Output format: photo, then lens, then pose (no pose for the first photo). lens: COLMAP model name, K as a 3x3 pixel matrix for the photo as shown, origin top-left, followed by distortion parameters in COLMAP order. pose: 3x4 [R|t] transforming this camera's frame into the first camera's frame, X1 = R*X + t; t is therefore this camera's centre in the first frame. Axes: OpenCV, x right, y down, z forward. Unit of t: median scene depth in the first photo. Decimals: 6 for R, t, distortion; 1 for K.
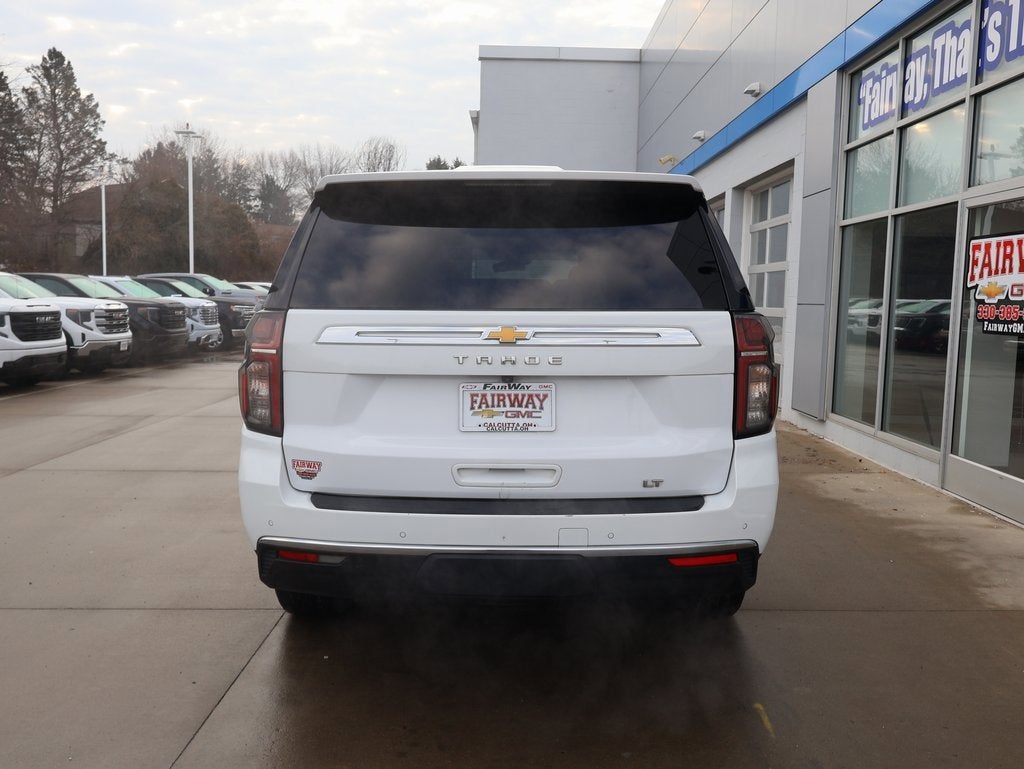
lens RADIAL K [[907.2, 0, 508.4], [0, 907.2, 383.8], [0, 0, 1]] dist [-0.001316, 0.005037]
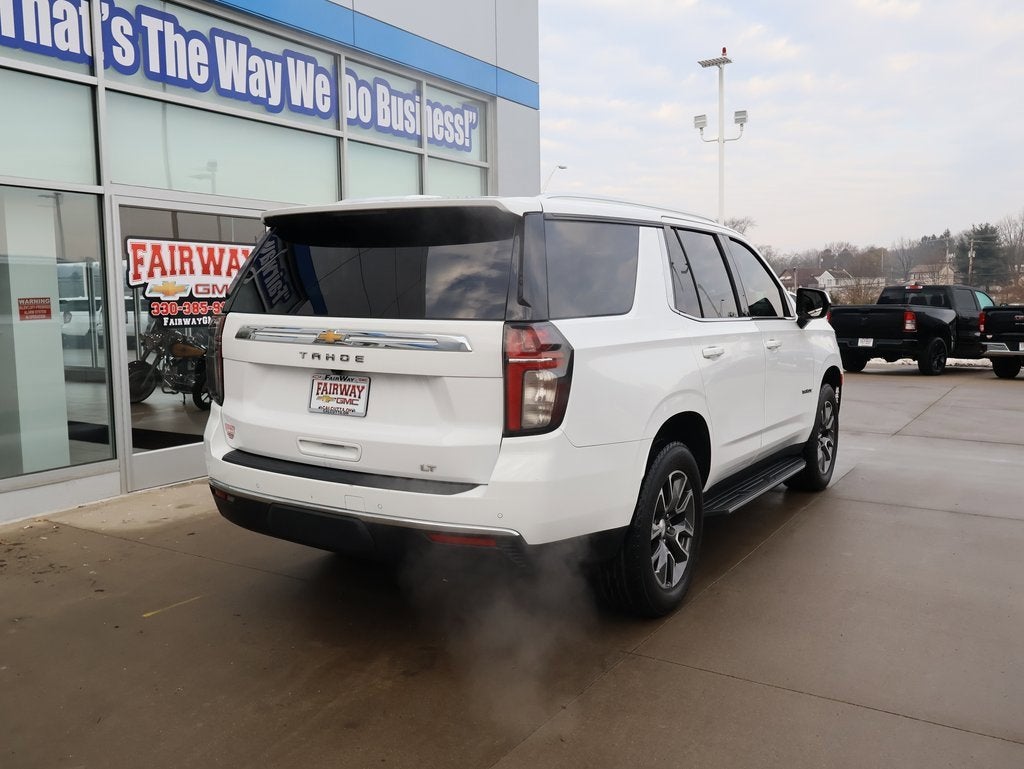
lens RADIAL K [[907.2, 0, 513.8], [0, 907.2, 383.5], [0, 0, 1]] dist [-0.001316, 0.005037]
pose [[-0.856766, -0.060294, 0.512169, -0.384568], [0.041647, 0.981809, 0.185248, -0.170124], [-0.514021, 0.180045, -0.838669, 1.664399]]
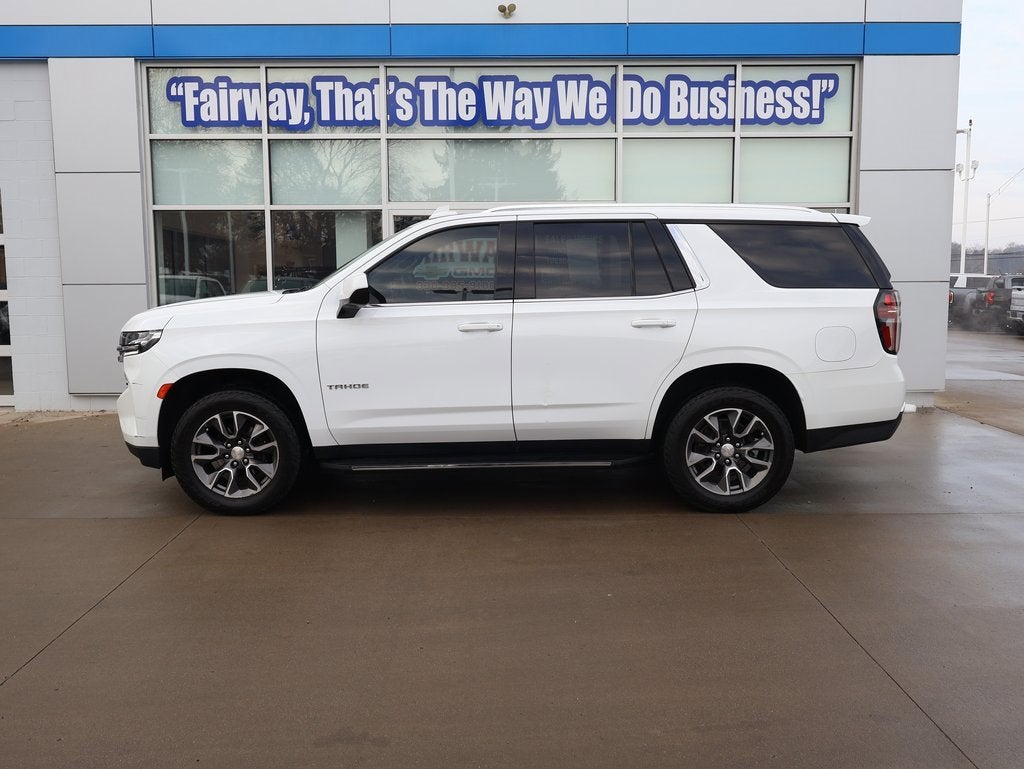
lens RADIAL K [[907.2, 0, 505.8], [0, 907.2, 384.8], [0, 0, 1]] dist [-0.001316, 0.005037]
pose [[-0.016025, -0.133148, 0.990967, -1.014066], [0.098623, 0.986050, 0.134082, -0.103728], [-0.994996, 0.099881, -0.002671, 0.860841]]
